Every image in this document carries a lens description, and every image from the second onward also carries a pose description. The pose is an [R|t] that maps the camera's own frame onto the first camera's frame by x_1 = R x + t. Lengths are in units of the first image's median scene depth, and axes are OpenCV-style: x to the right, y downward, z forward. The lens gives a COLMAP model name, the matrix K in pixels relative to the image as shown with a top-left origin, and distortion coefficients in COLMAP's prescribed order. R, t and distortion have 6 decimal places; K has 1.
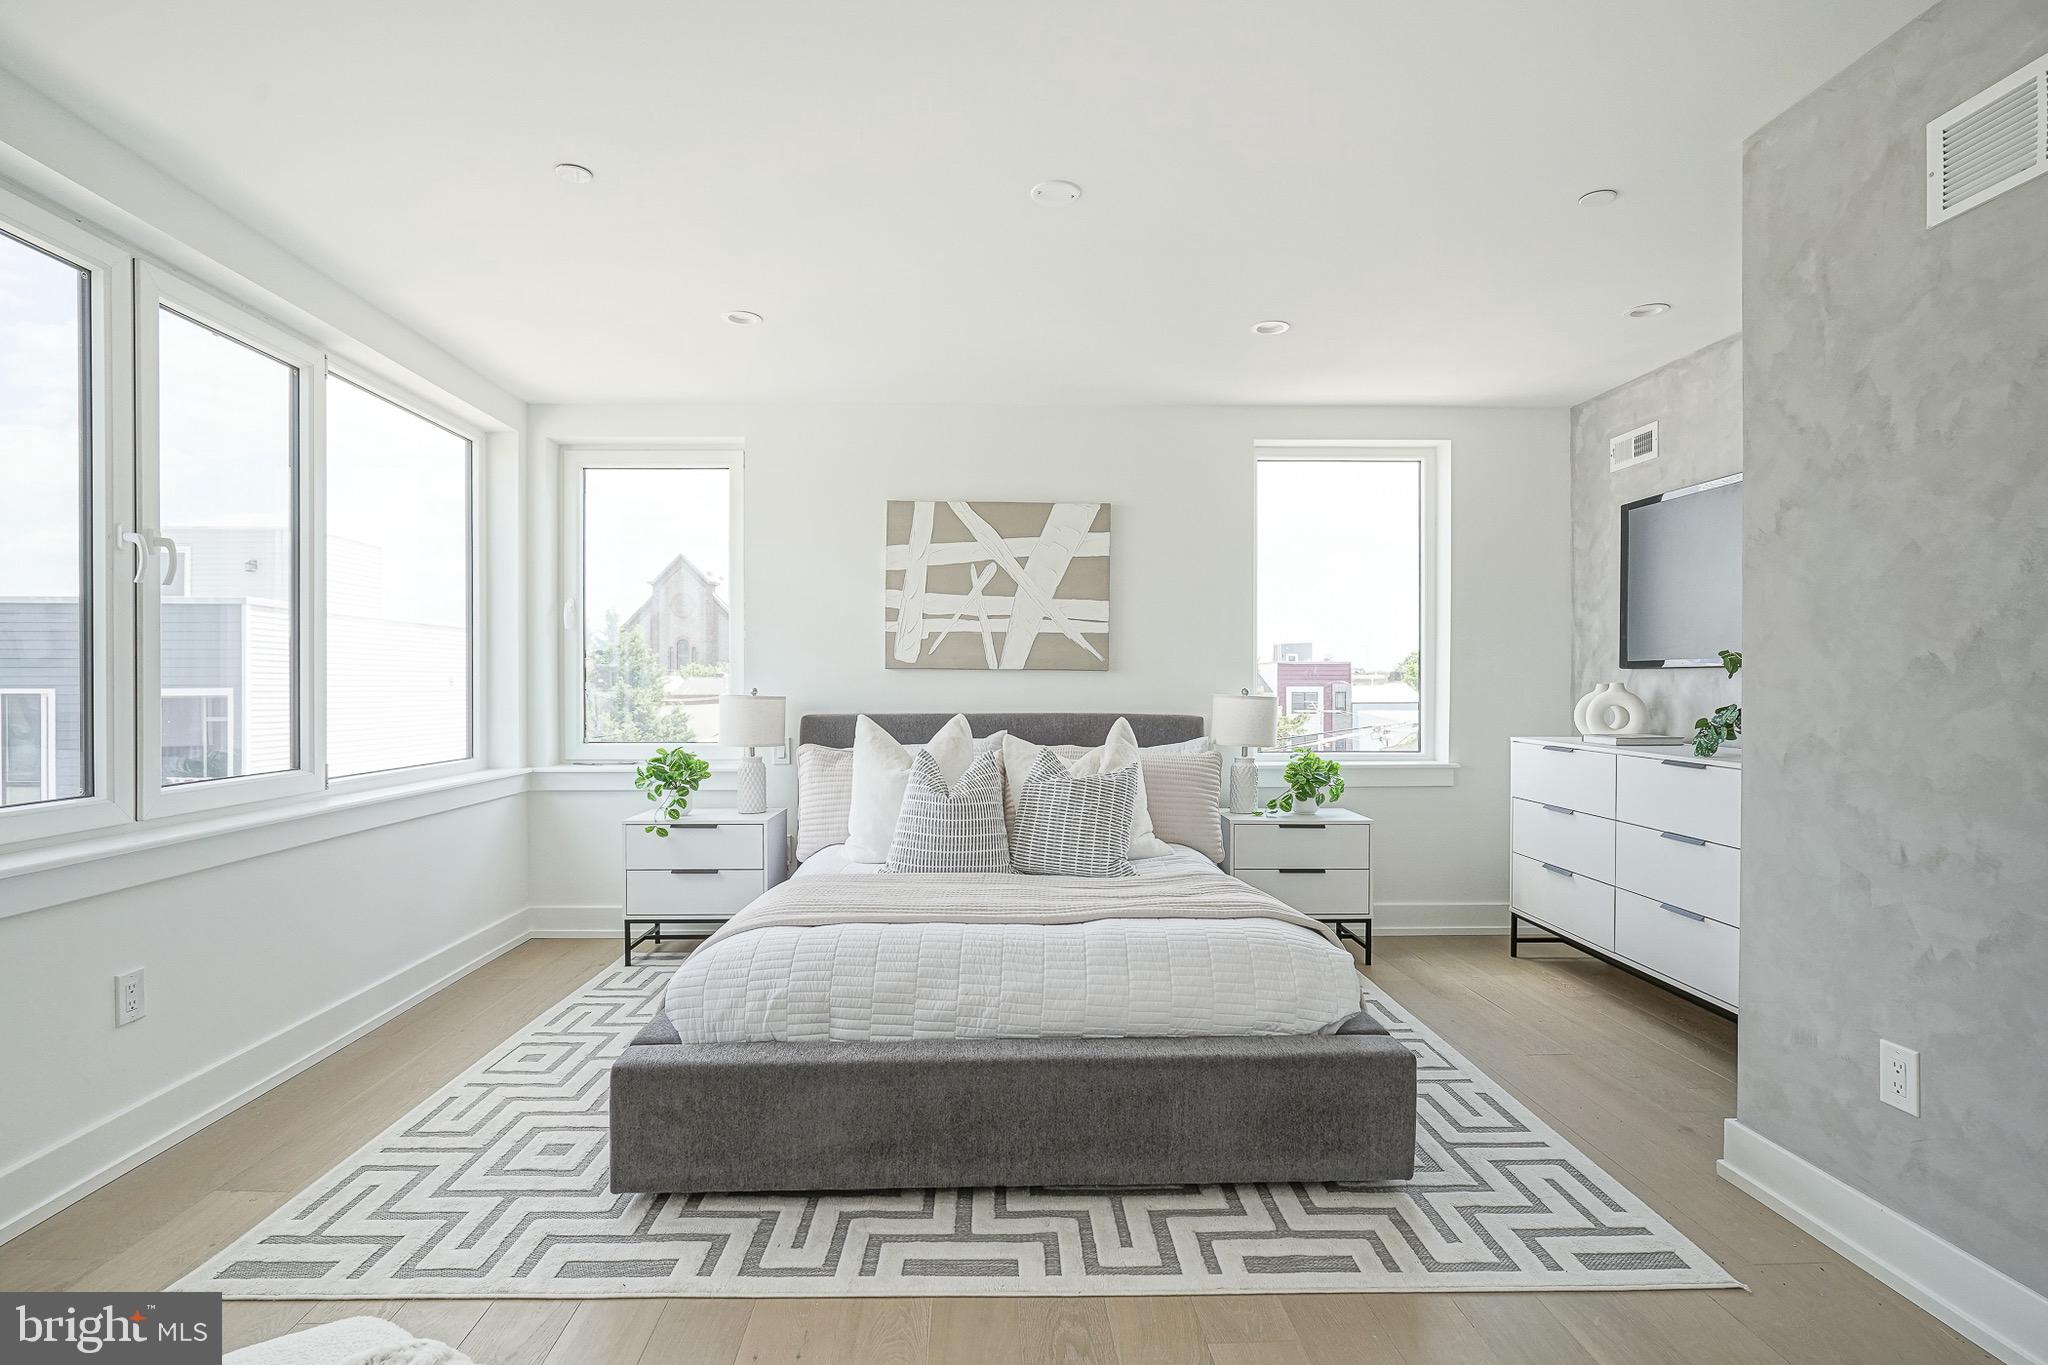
lens RADIAL K [[992.6, 0, 1041.0], [0, 992.6, 697.4], [0, 0, 1]] dist [-0.014946, 0.007479]
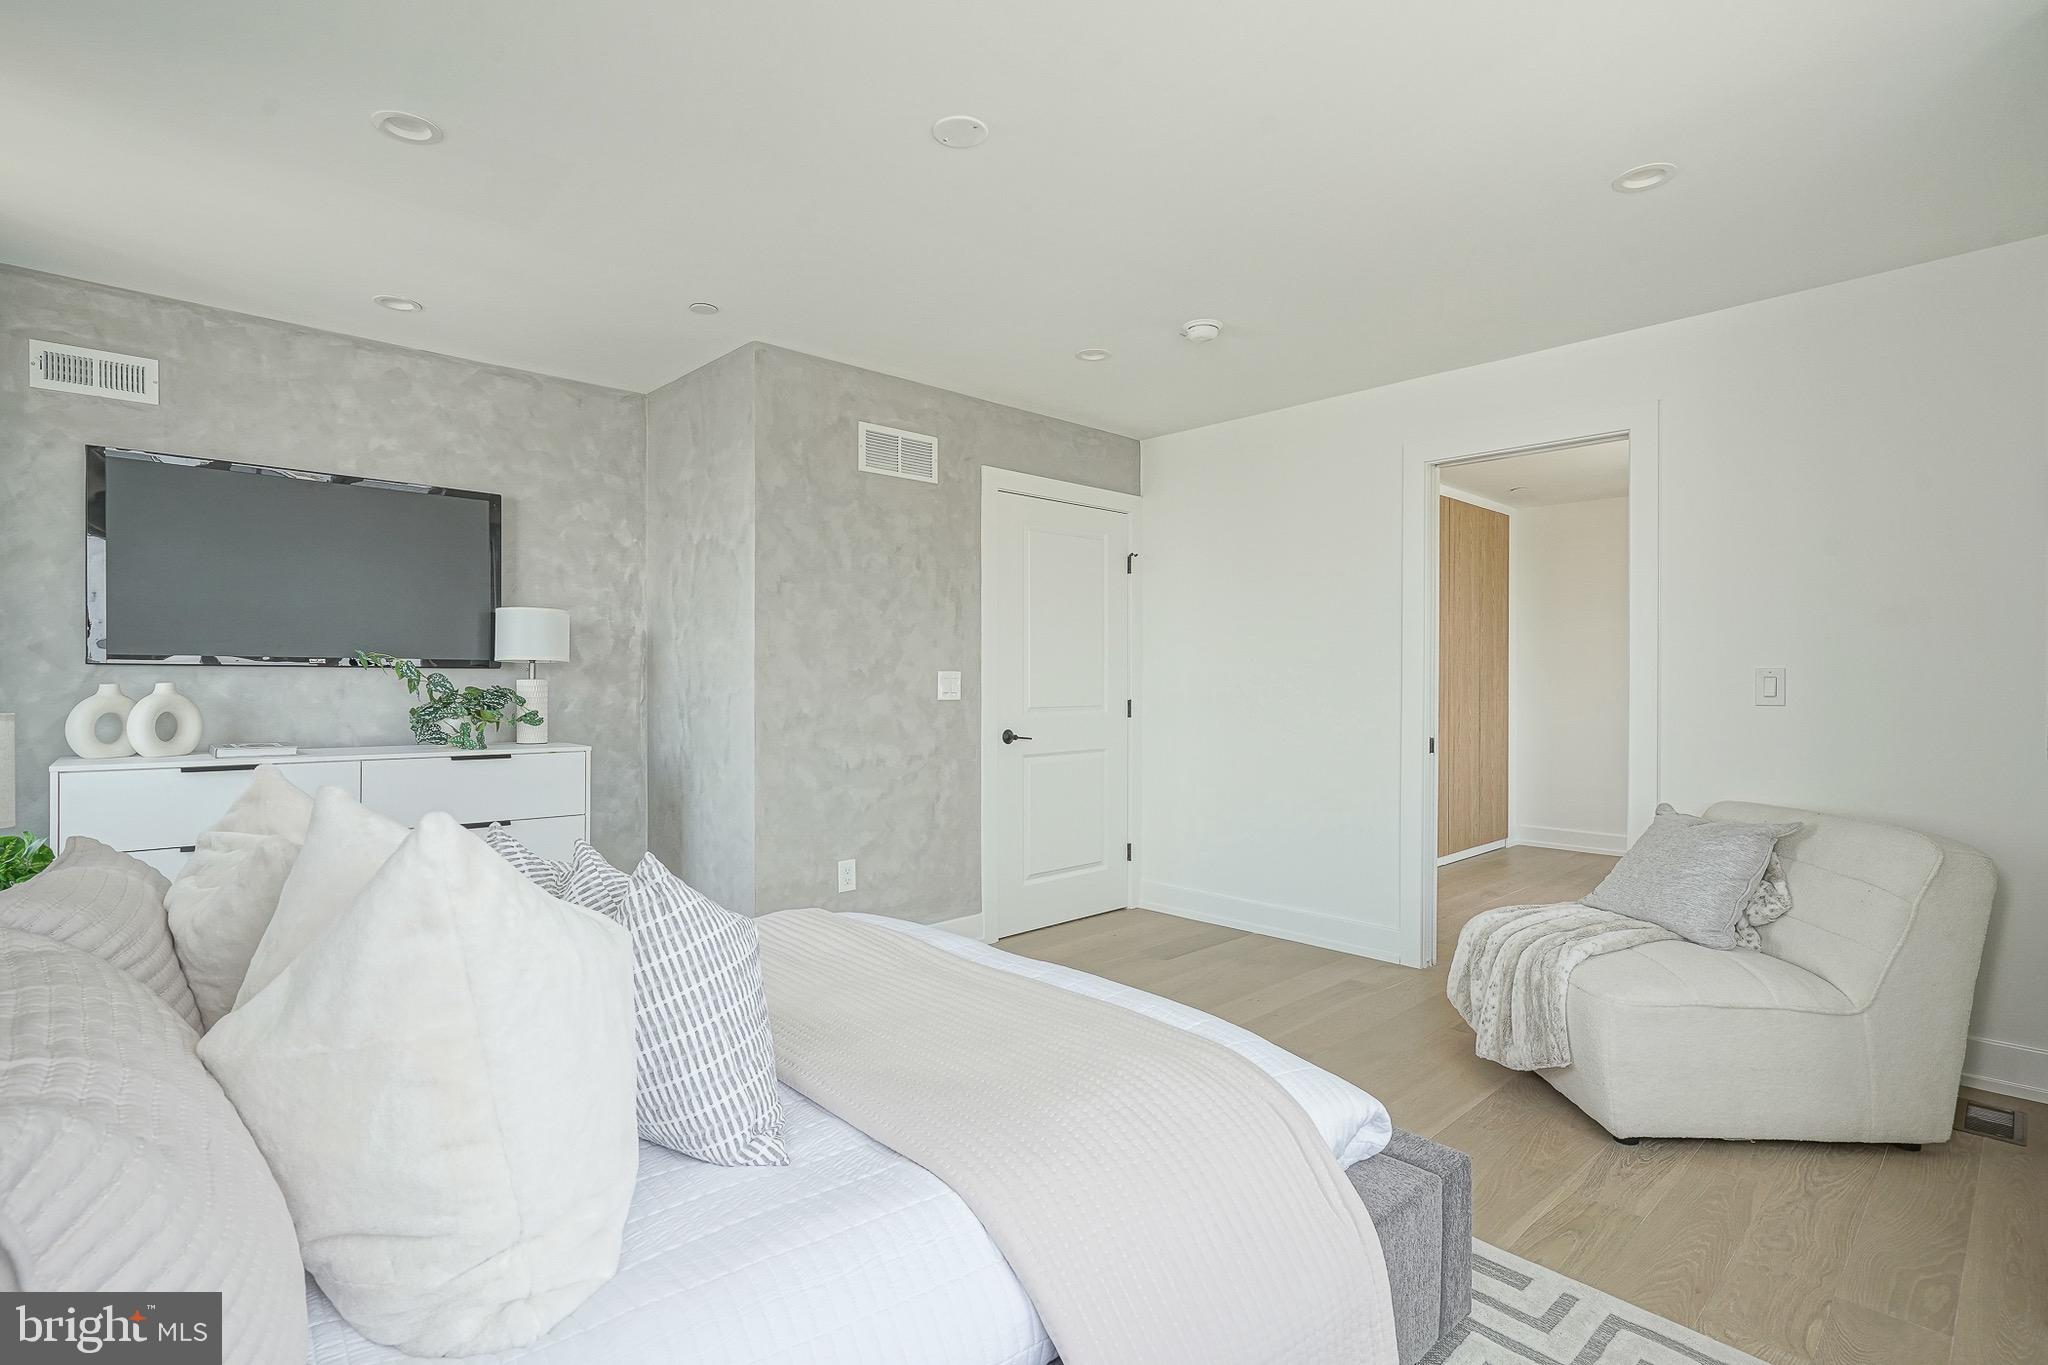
lens RADIAL K [[992.6, 0, 1004.4], [0, 992.6, 686.0], [0, 0, 1]] dist [-0.014946, 0.007479]
pose [[-0.631374, -0.003708, 0.775470, -0.533094], [0.011230, 0.999840, 0.013923, -0.019257], [-0.775397, 0.017499, -0.631231, 1.170274]]
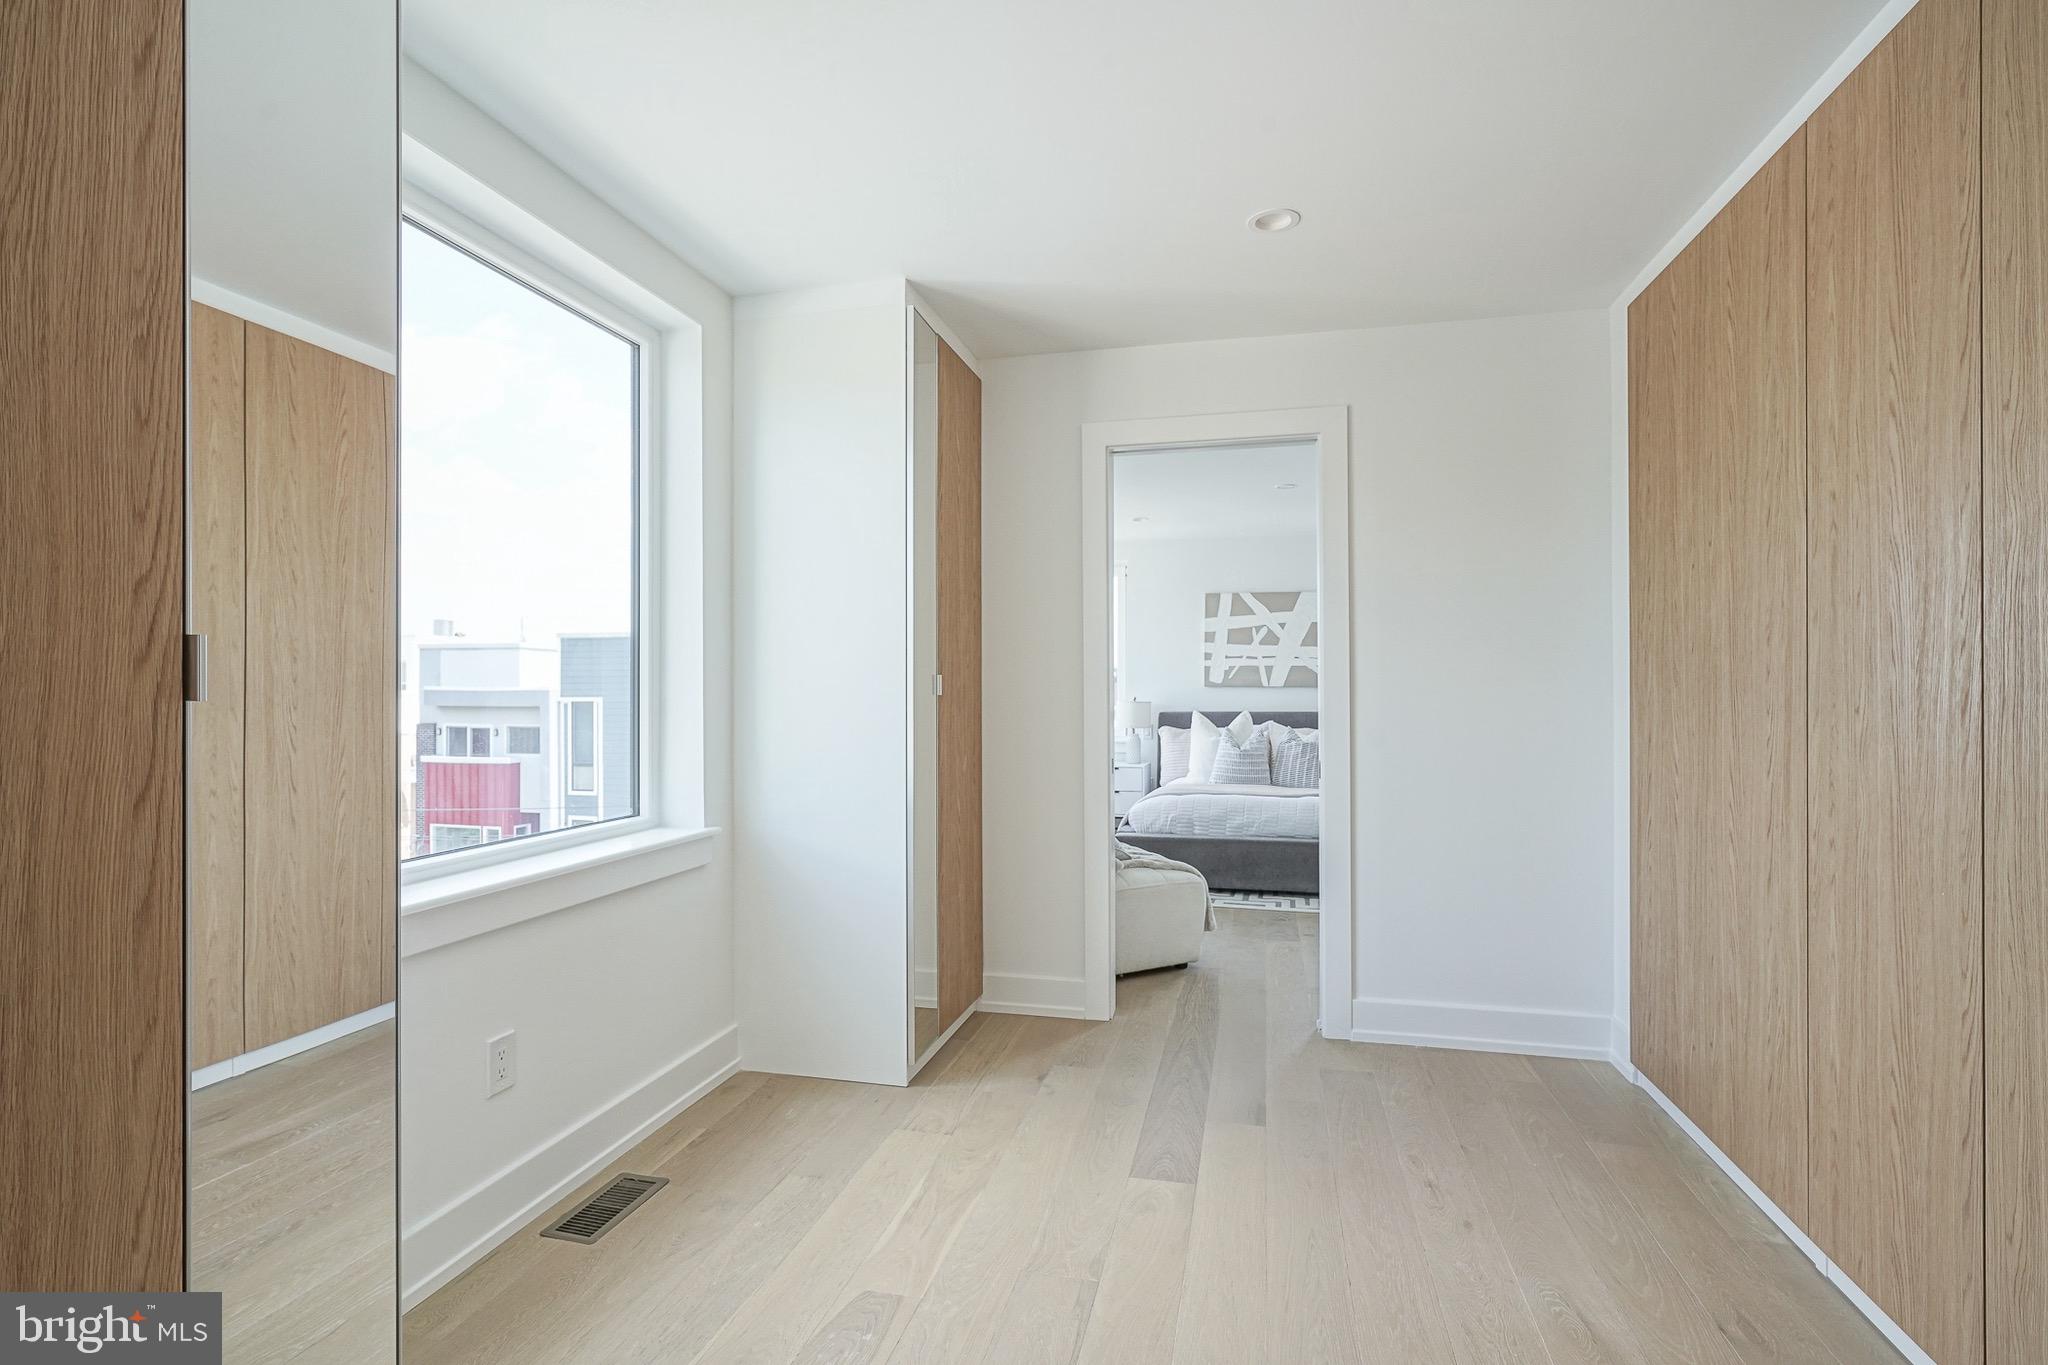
lens RADIAL K [[992.6, 0, 1057.1], [0, 992.6, 687.8], [0, 0, 1]] dist [-0.014946, 0.007479]
pose [[0.962664, -0.001940, -0.270692, 0.096519], [-0.003394, 0.999809, -0.019235, 0.011674], [0.270677, 0.019435, 0.962474, -1.061592]]
